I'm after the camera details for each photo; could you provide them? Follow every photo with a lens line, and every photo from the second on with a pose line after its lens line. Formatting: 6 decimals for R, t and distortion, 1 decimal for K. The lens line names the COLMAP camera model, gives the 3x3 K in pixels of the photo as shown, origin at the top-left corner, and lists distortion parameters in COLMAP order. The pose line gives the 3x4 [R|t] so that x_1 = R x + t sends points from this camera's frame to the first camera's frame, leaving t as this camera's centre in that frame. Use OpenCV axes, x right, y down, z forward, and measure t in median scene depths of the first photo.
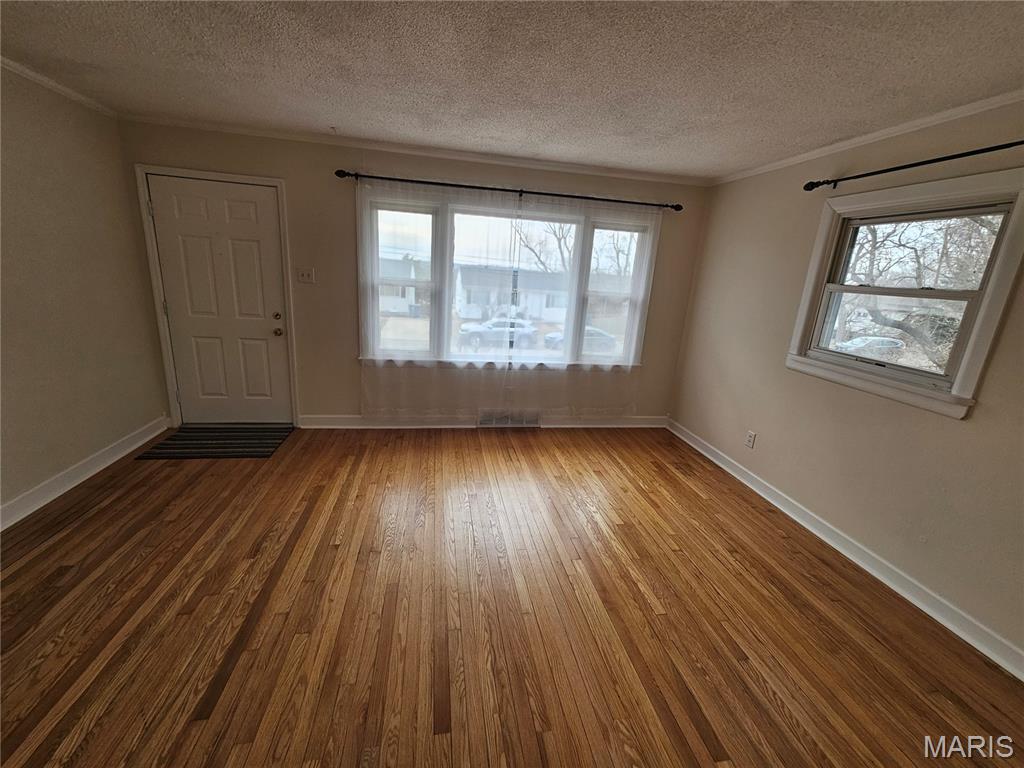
lens RADIAL K [[418.0, 0, 513.5], [0, 418.0, 382.0], [0, 0, 1]] dist [-0.000246, 0.000294]
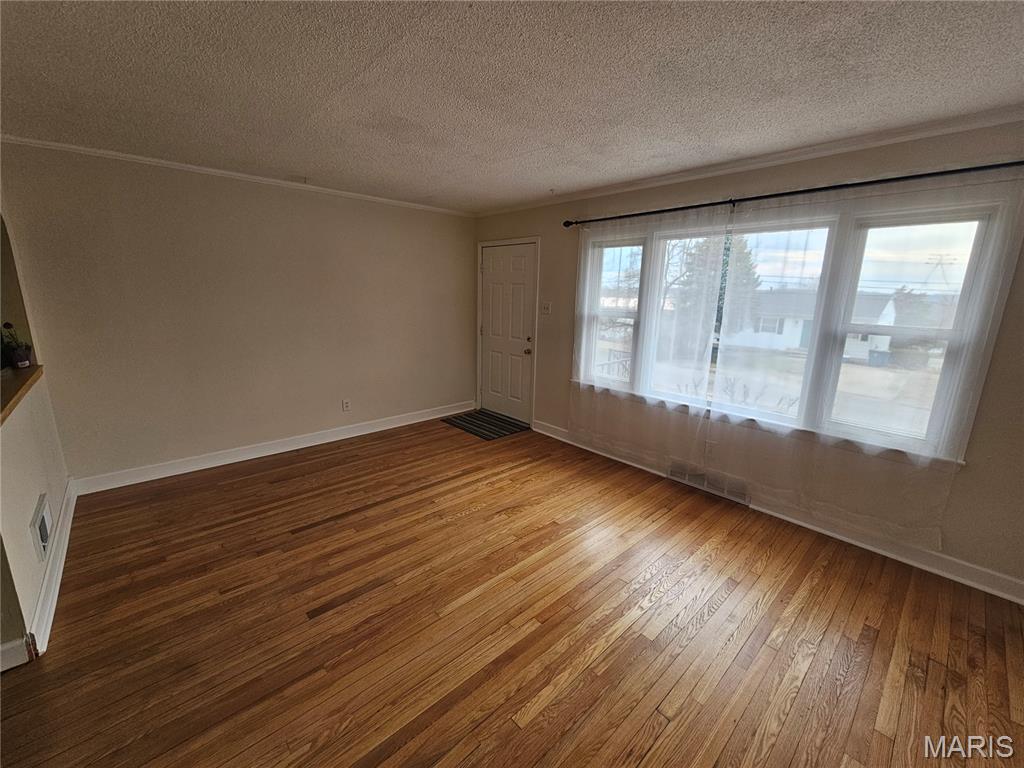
lens RADIAL K [[418.0, 0, 513.5], [0, 418.0, 382.0], [0, 0, 1]] dist [-0.000246, 0.000294]
pose [[0.538107, 0.126722, -0.833296, 0.515250], [-0.202135, 0.979185, 0.018377, -0.042785], [0.818280, 0.158549, 0.552522, 0.263786]]
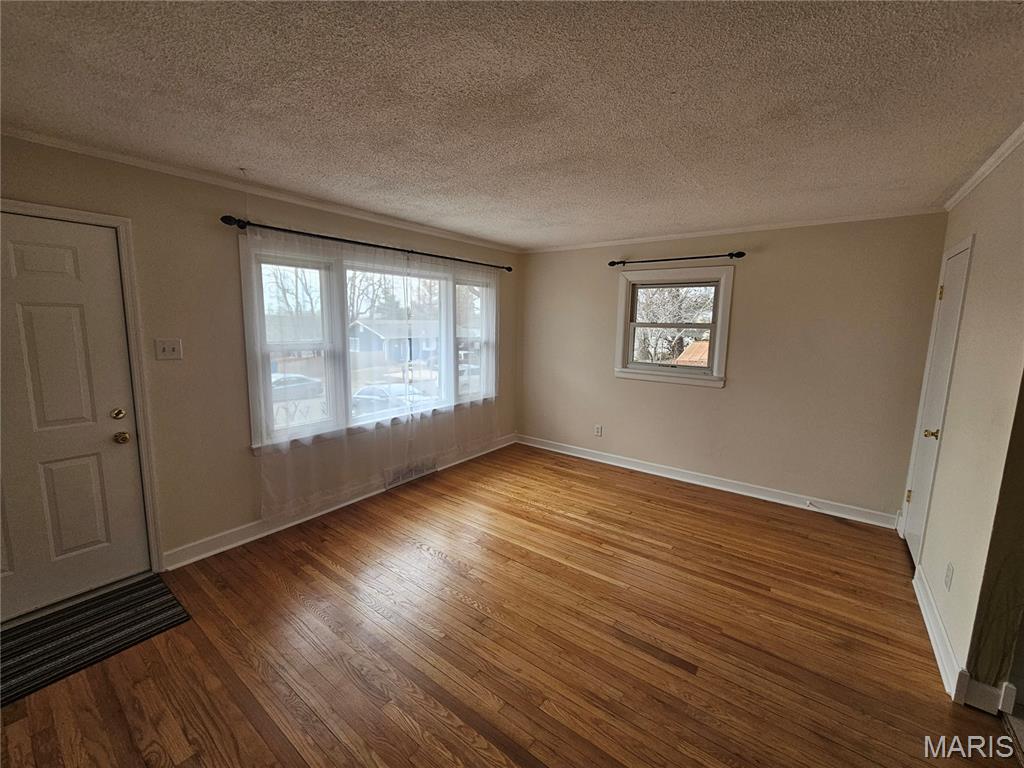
lens RADIAL K [[416.3, 0, 511.0], [0, 416.3, 379.5], [0, 0, 1]] dist [0.000254, 0.000440]
pose [[0.732516, -0.147443, 0.664591, -0.544991], [0.207248, 0.978222, -0.011406, -0.075904], [-0.648436, 0.146090, 0.747120, 0.098178]]
